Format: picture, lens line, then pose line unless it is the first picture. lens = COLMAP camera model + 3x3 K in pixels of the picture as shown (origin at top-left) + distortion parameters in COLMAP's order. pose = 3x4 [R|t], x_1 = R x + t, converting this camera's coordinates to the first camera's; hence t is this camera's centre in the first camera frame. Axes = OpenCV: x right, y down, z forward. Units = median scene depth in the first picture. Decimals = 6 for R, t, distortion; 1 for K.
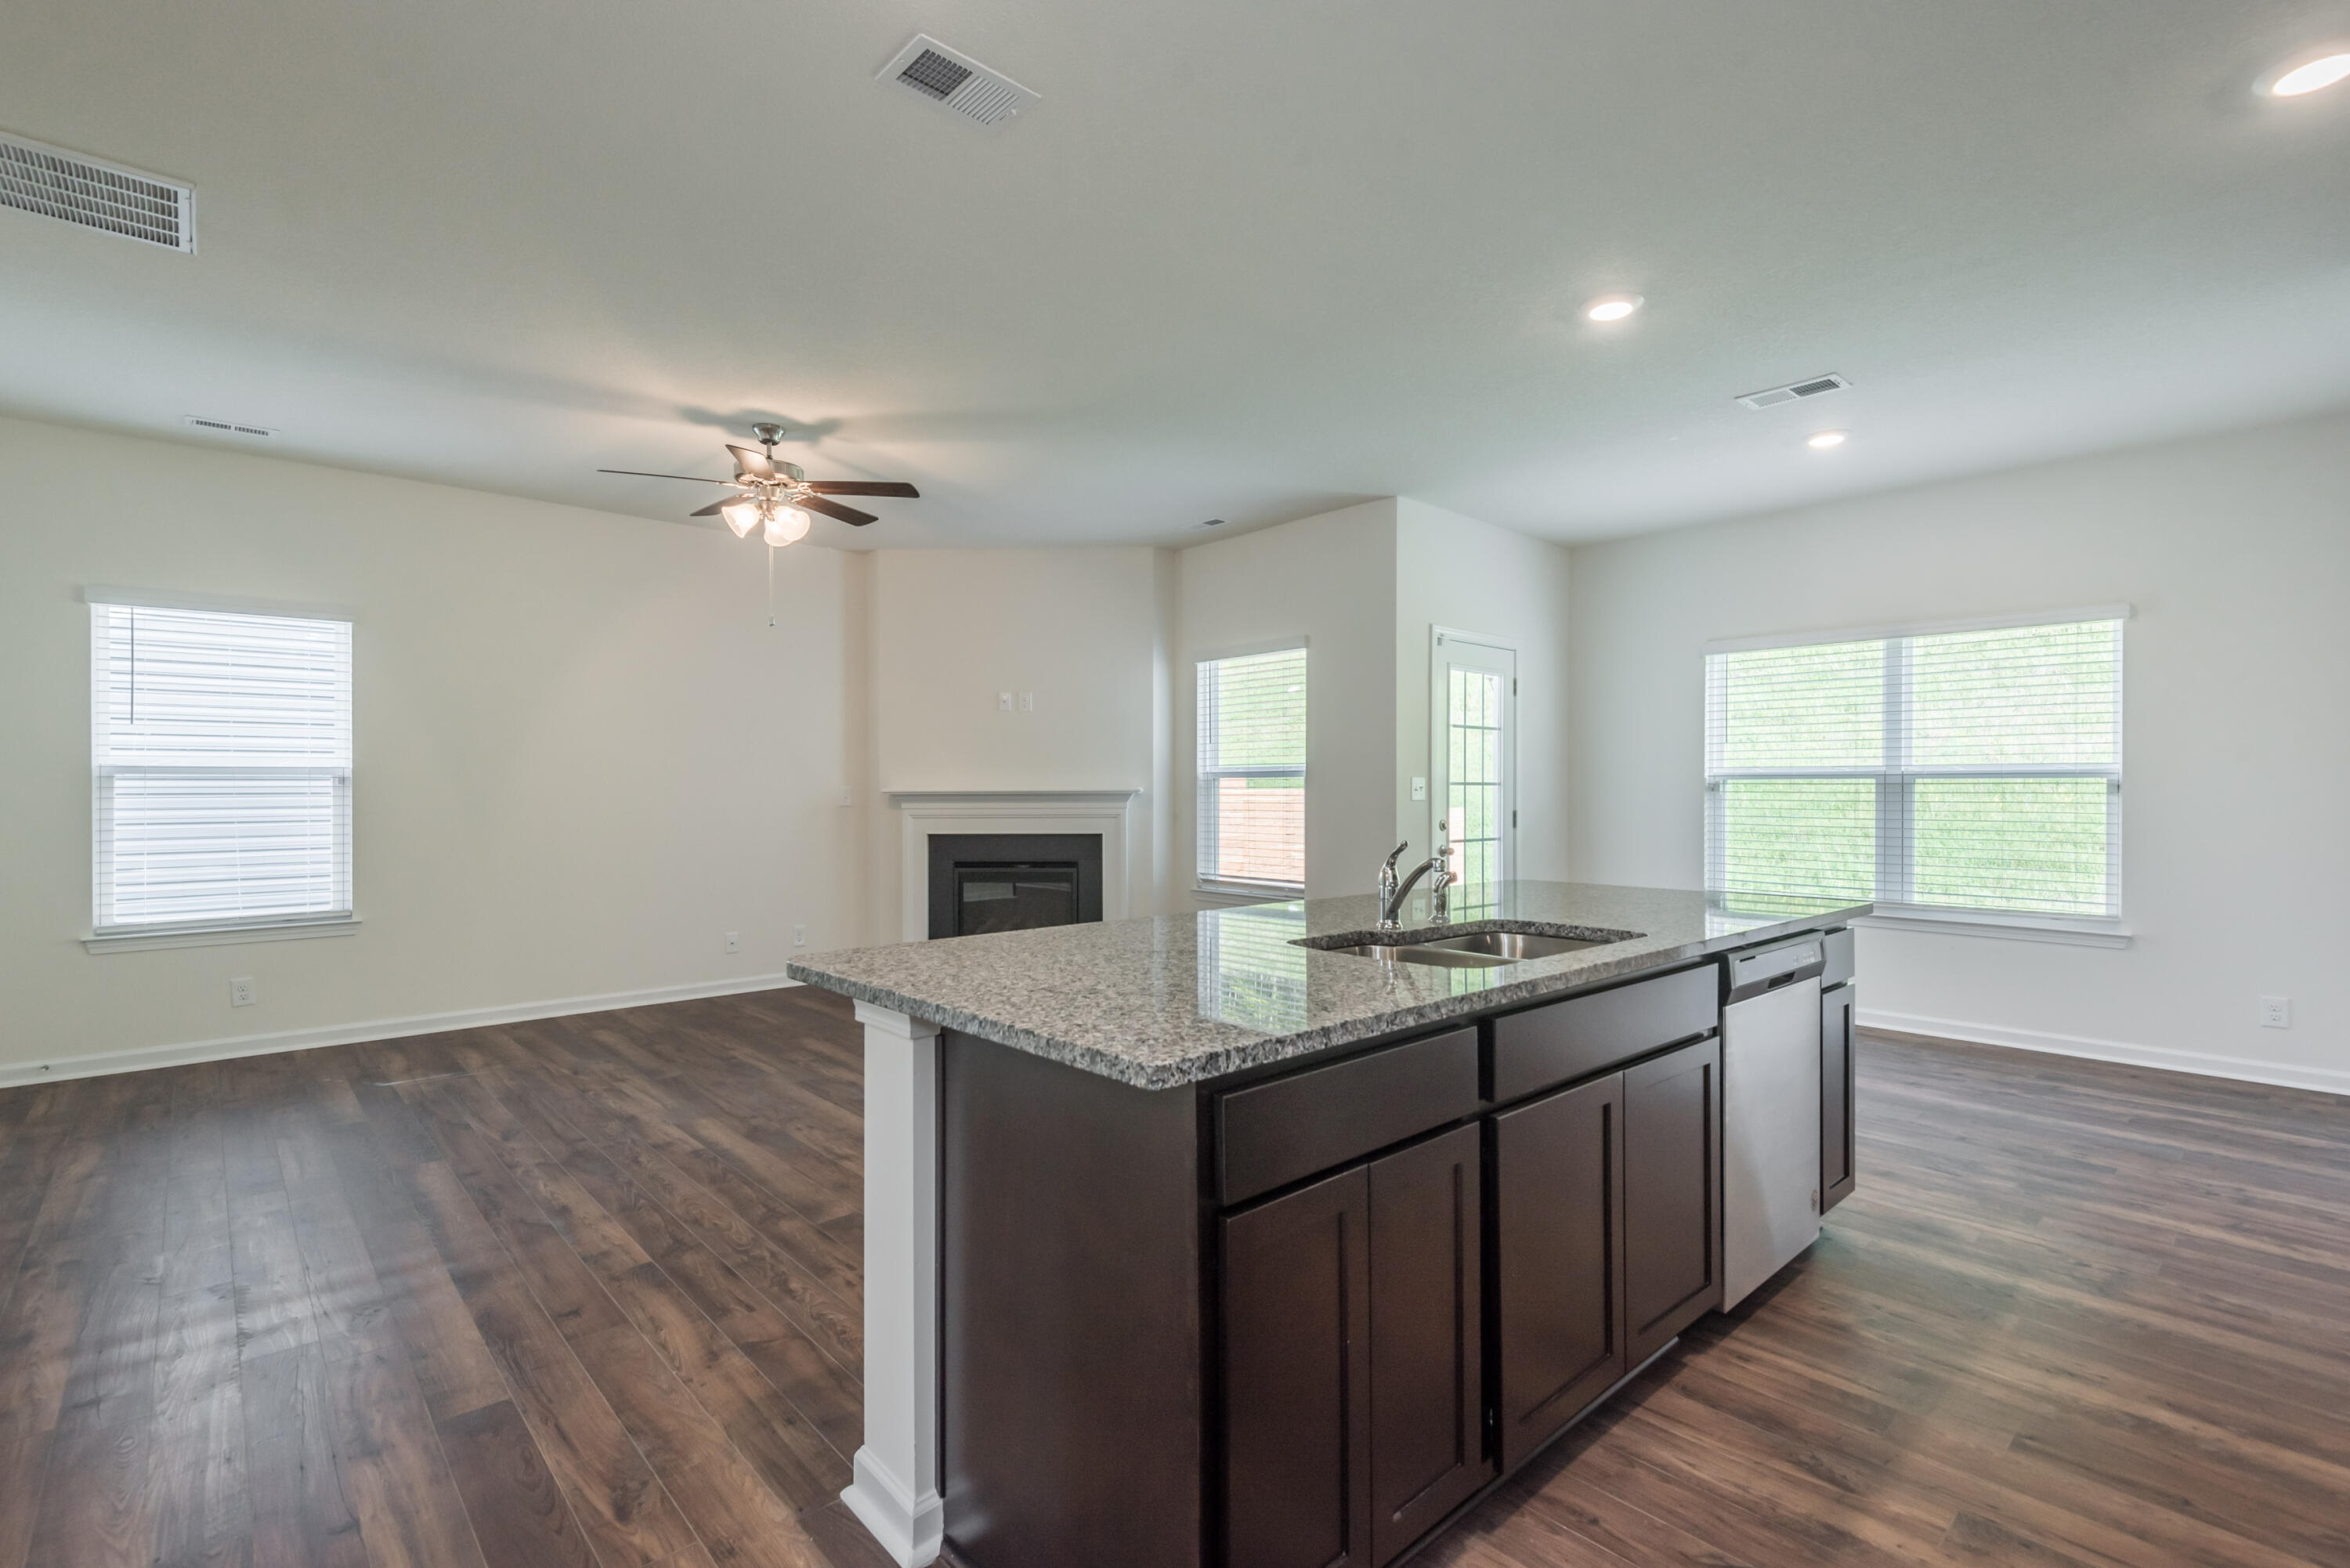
lens RADIAL K [[1069.1, 0, 1163.6], [0, 1069.1, 797.2], [0, 0, 1]] dist [0.026711, -0.011800]
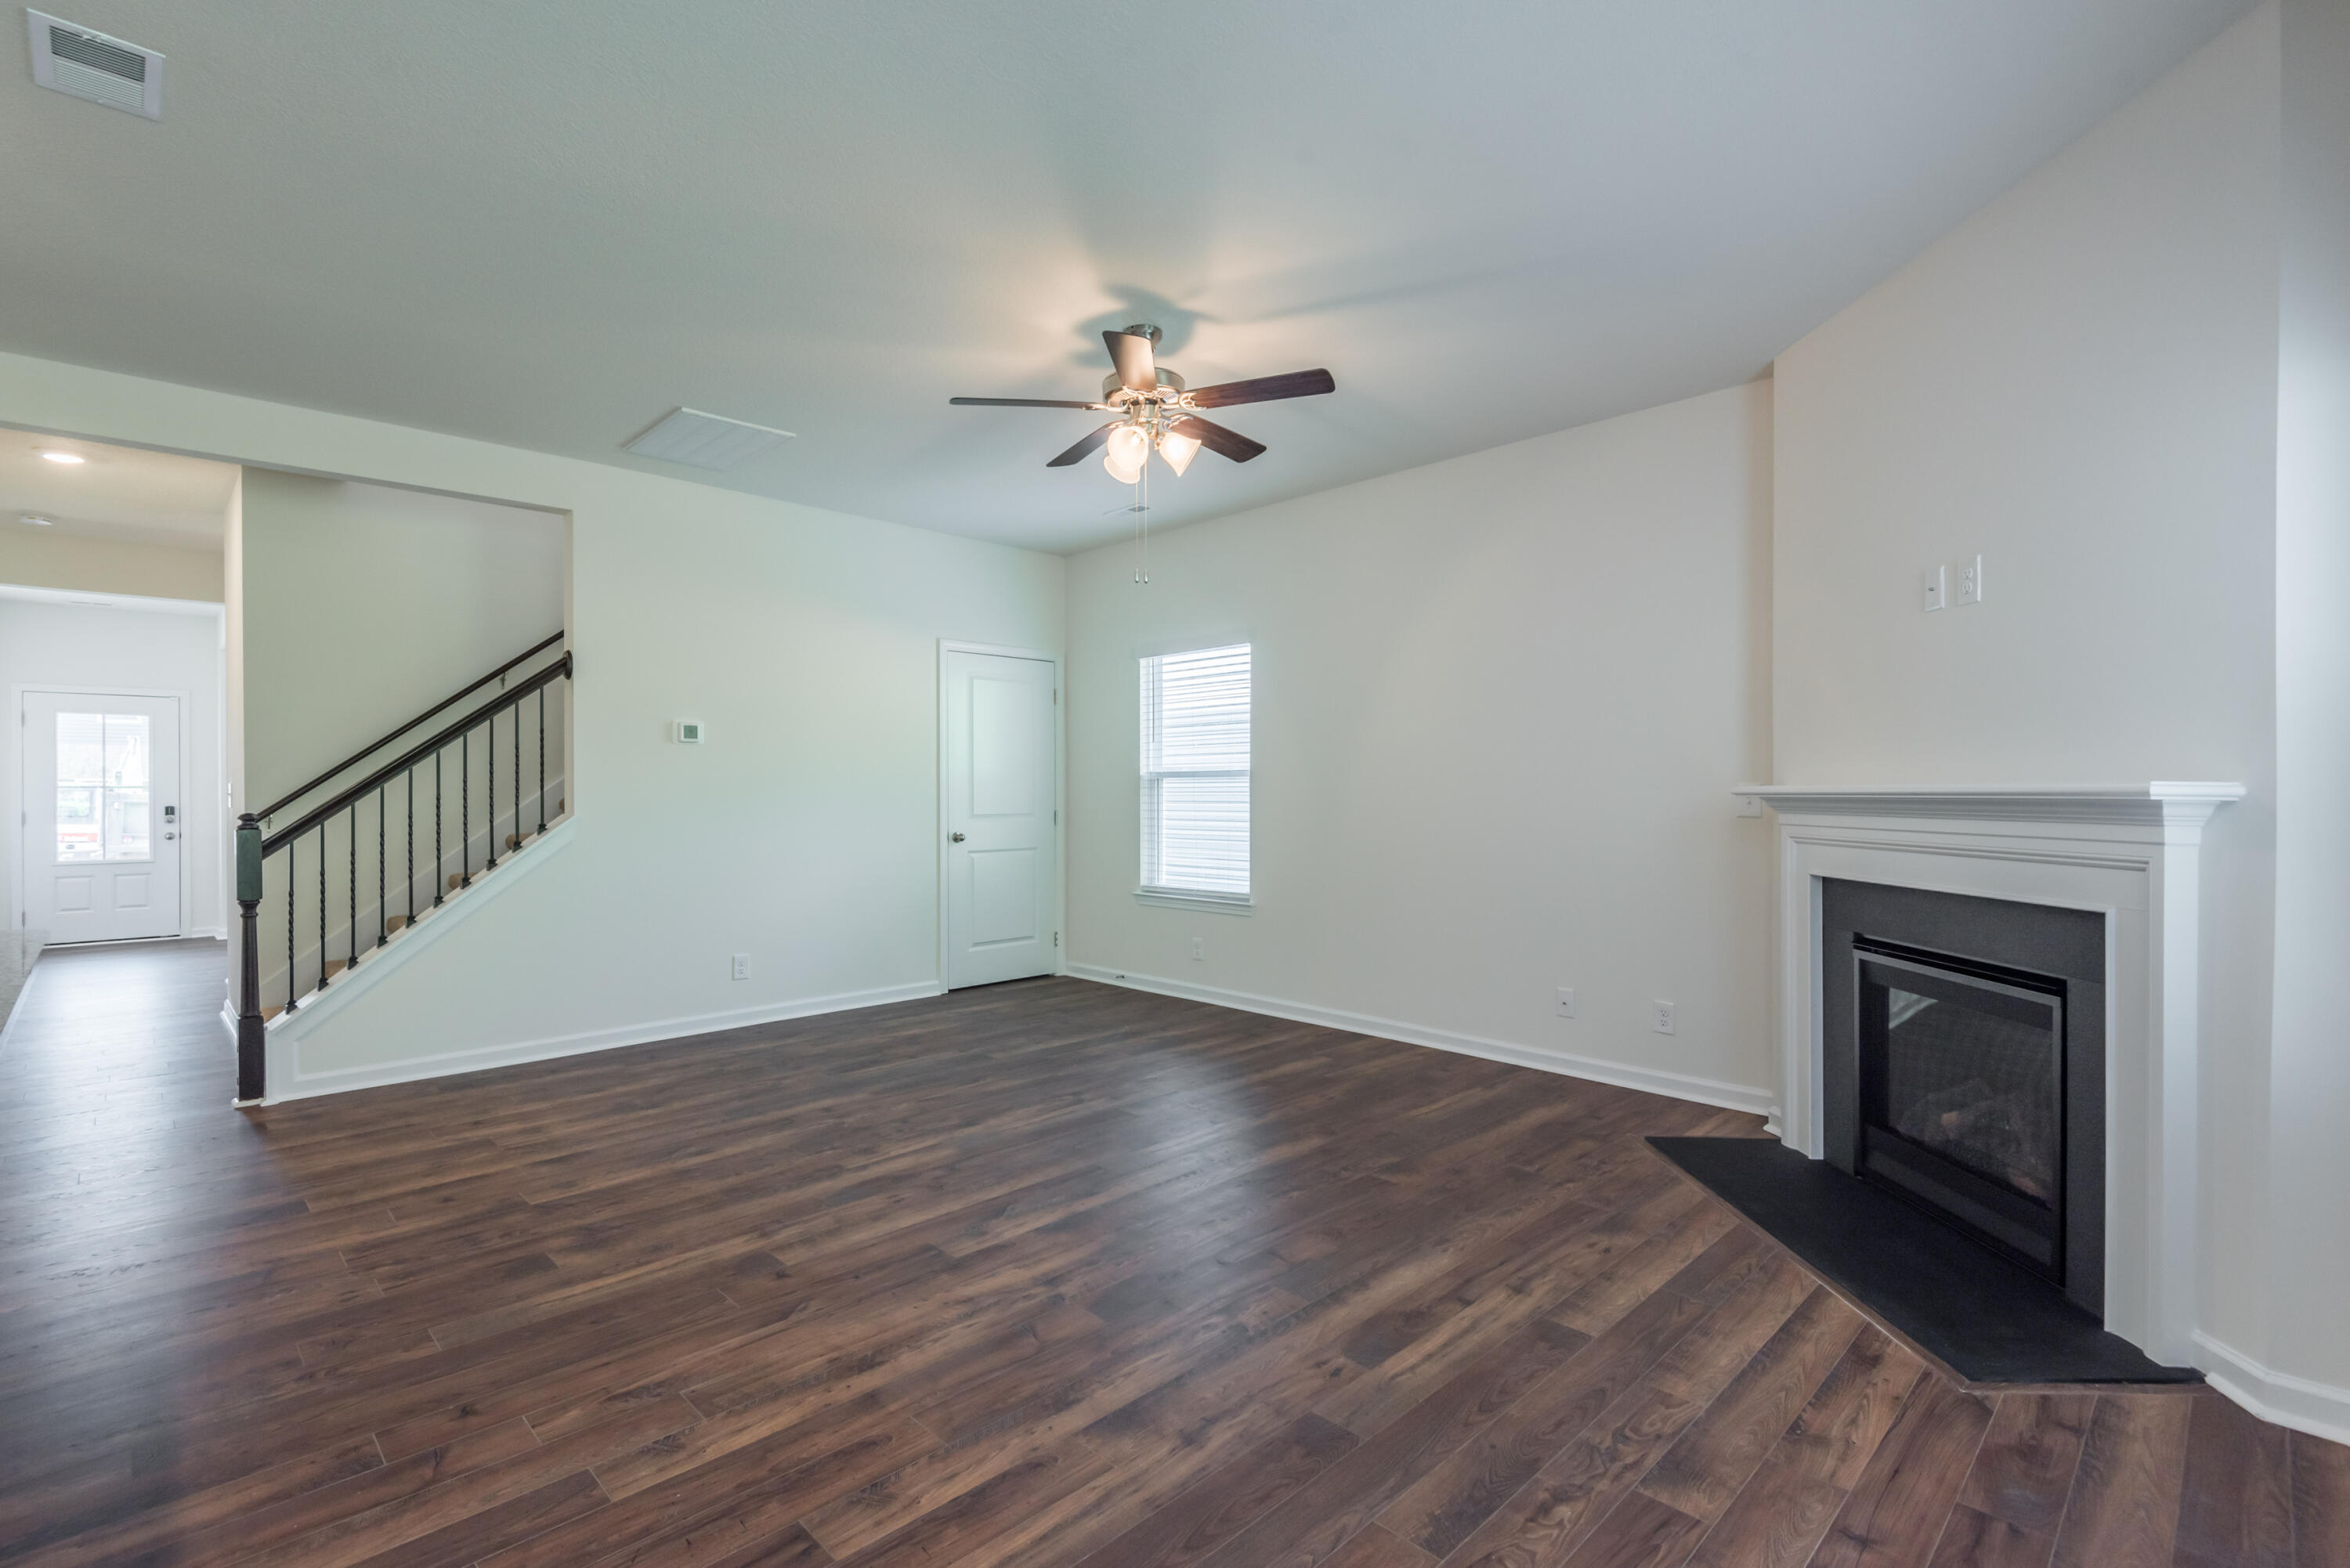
lens RADIAL K [[1069.1, 0, 1171.7], [0, 1069.1, 793.4], [0, 0, 1]] dist [0.026711, -0.011800]
pose [[0.042939, 0.004521, -0.999067, 0.527514], [-0.004539, 0.999980, 0.004330, -0.009709], [0.999067, 0.004349, 0.042959, 1.234038]]
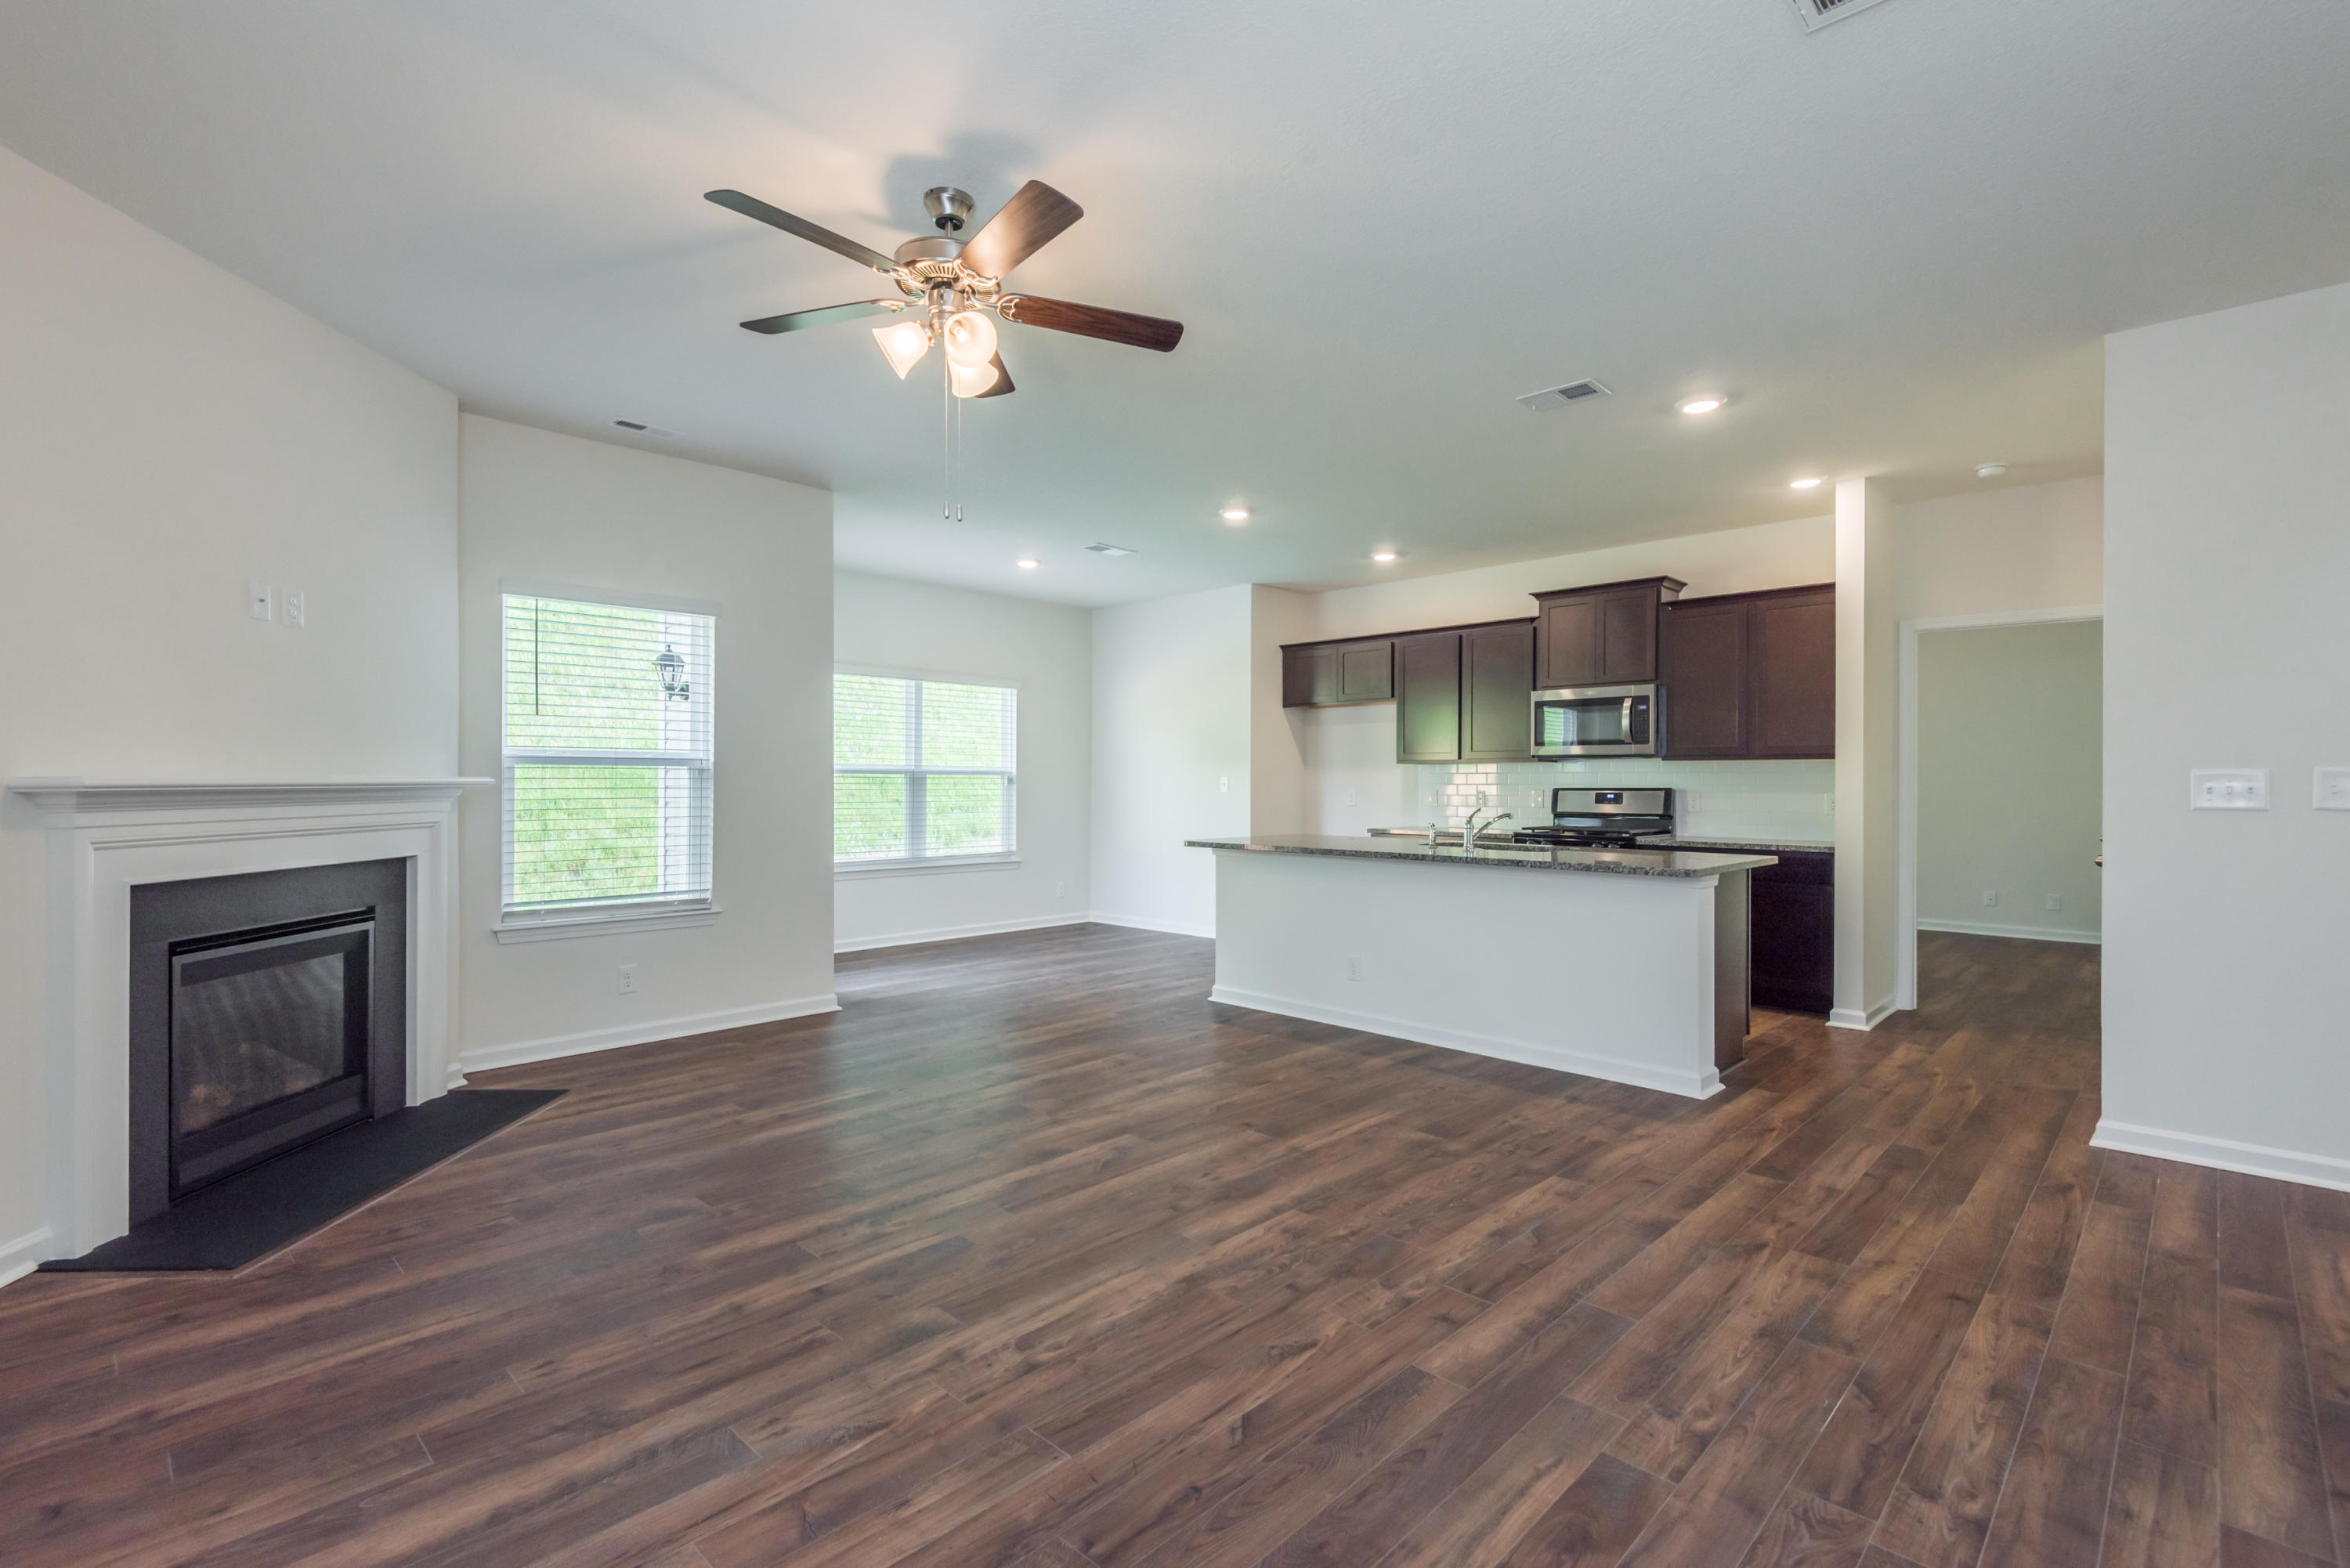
lens RADIAL K [[1069.1, 0, 1174.7], [0, 1069.1, 783.3], [0, 0, 1]] dist [0.026711, -0.011800]
pose [[-0.068593, -0.000969, 0.997644, -1.245034], [0.003213, 0.999994, 0.001192, -0.008074], [-0.997640, 0.003287, -0.068590, 1.140457]]
